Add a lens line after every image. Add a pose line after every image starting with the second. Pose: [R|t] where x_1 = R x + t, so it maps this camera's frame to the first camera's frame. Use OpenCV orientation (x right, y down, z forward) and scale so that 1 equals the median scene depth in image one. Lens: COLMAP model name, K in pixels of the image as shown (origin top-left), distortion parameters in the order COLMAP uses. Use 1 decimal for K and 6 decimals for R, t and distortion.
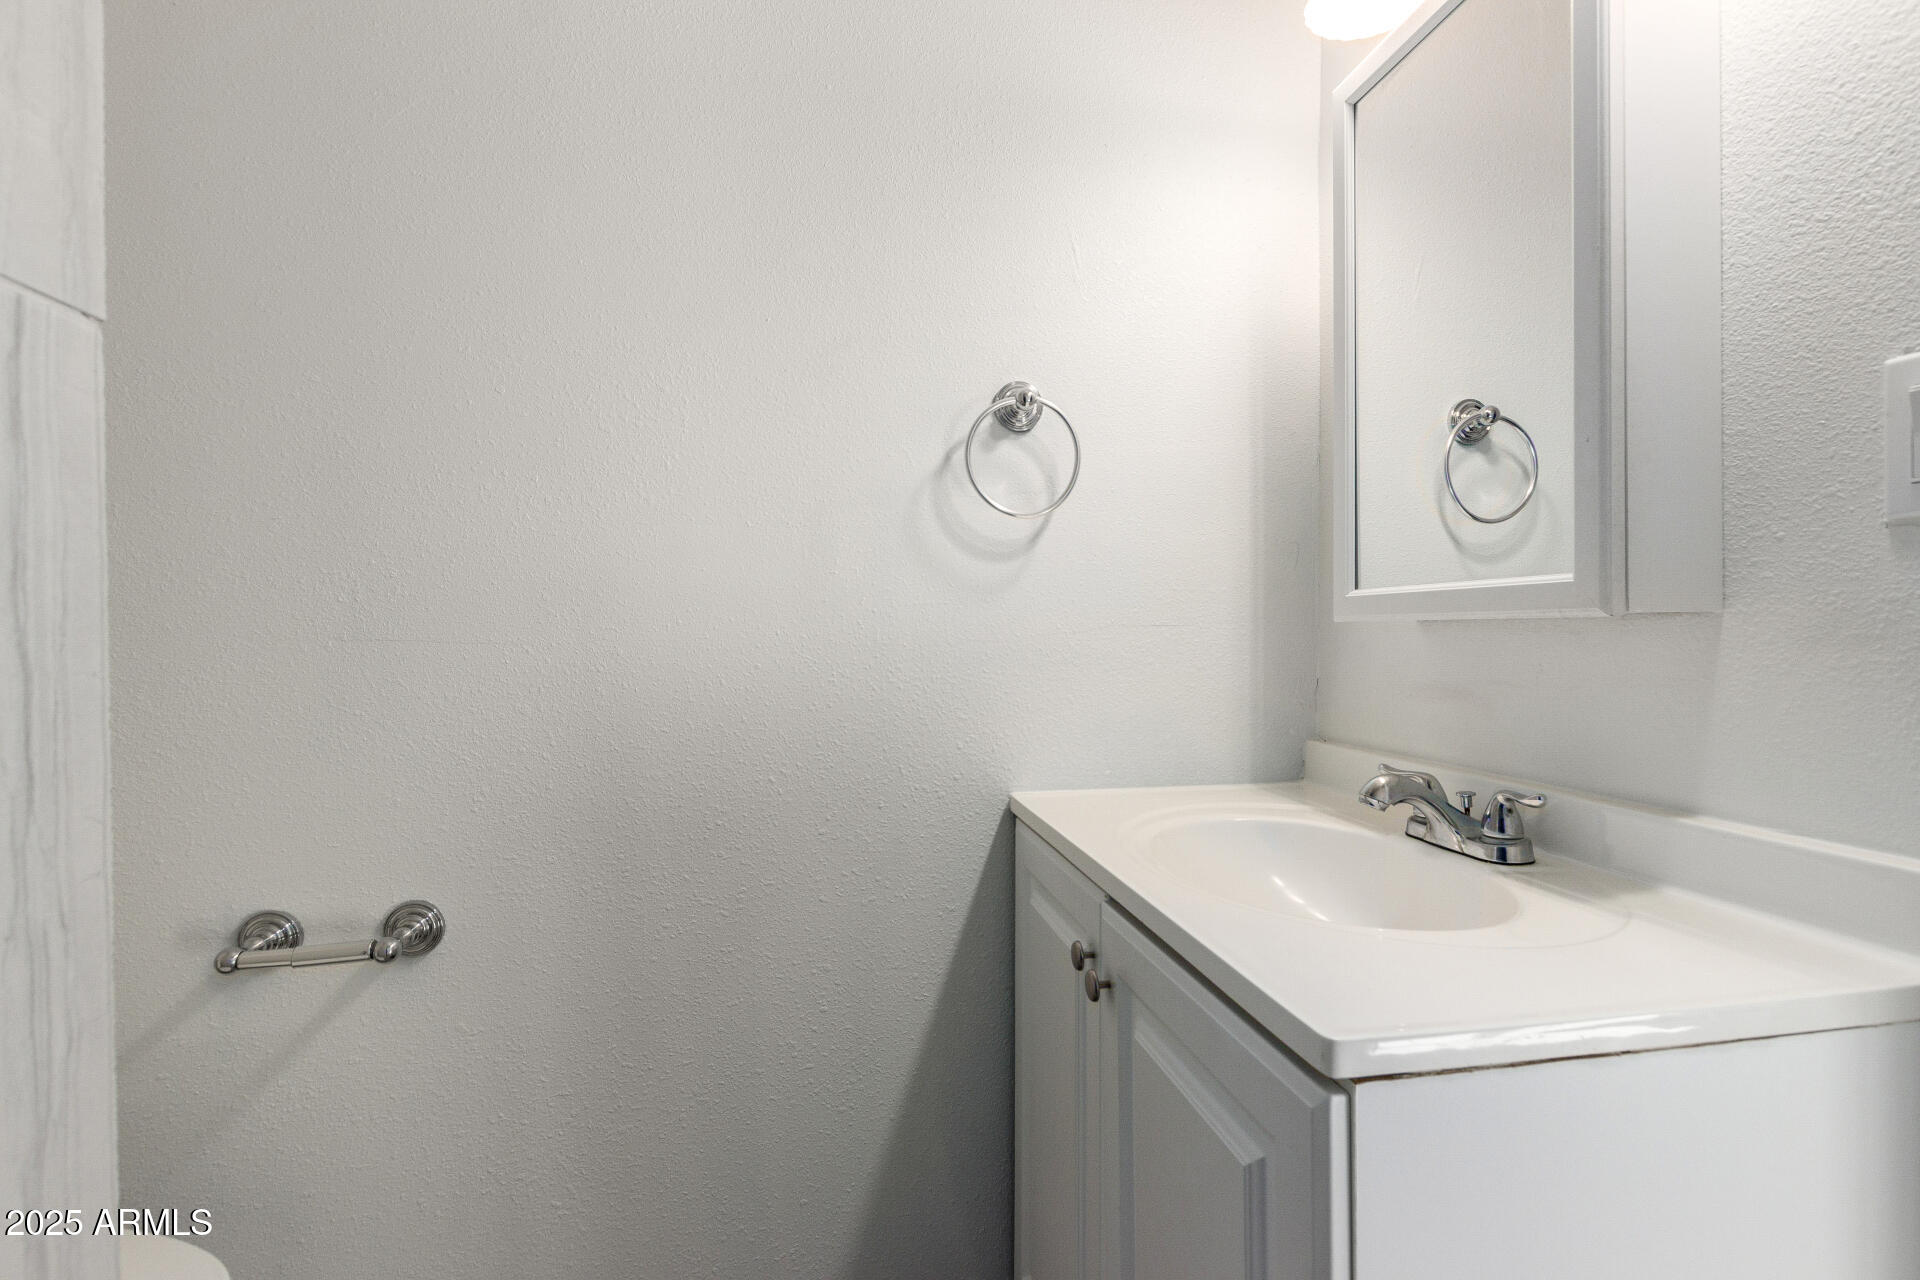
lens RADIAL K [[889.6, 0, 961.9], [0, 889.6, 637.5], [0, 0, 1]] dist [0.014027, -0.007979]
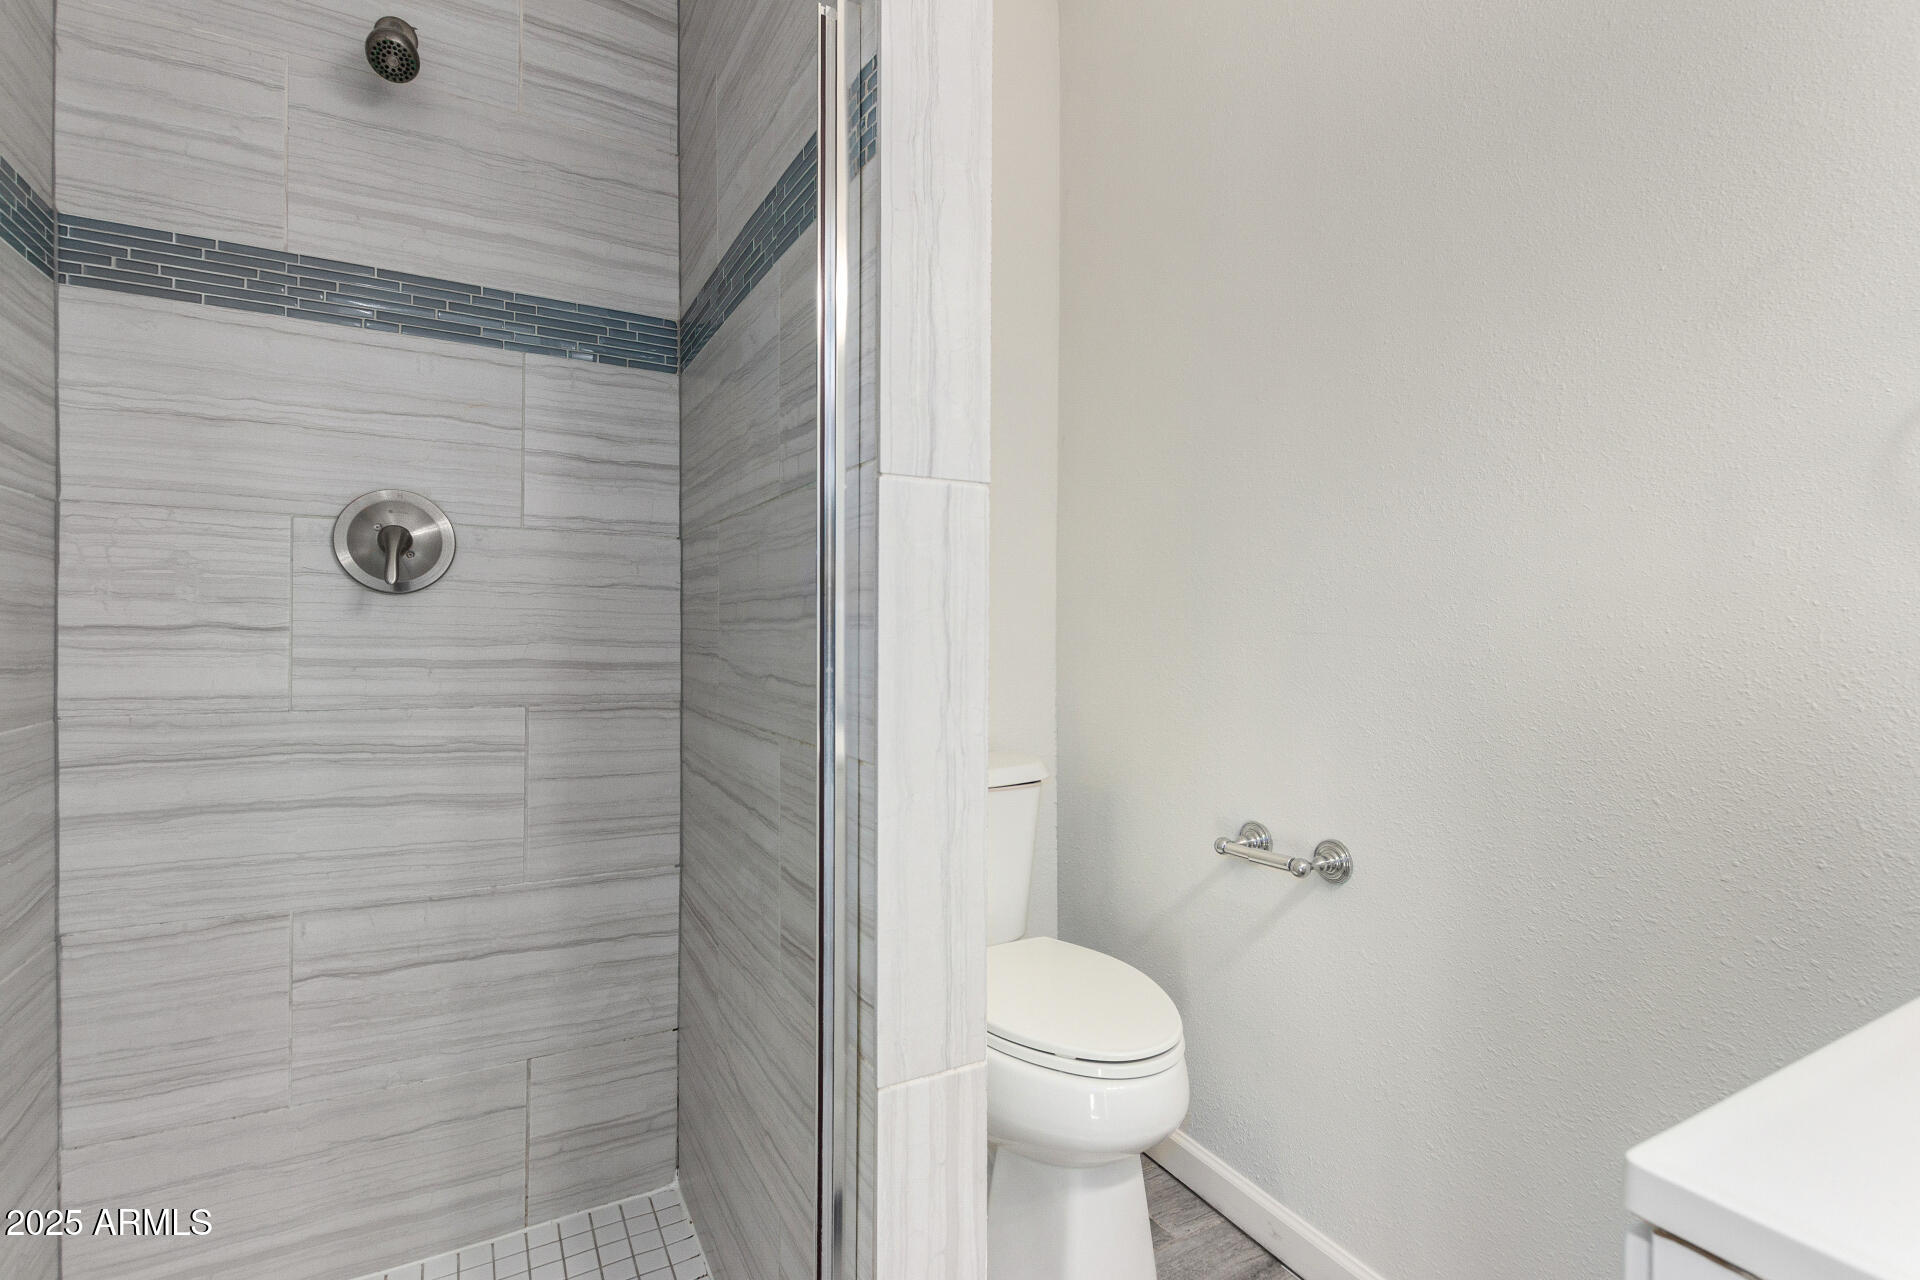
lens RADIAL K [[889.6, 0, 961.9], [0, 889.6, 637.5], [0, 0, 1]] dist [0.014027, -0.007979]
pose [[0.327978, 0.016262, -0.944545, 0.418889], [-0.013226, 0.999833, 0.012622, -0.001188], [0.944593, 0.008353, 0.328139, 0.088000]]
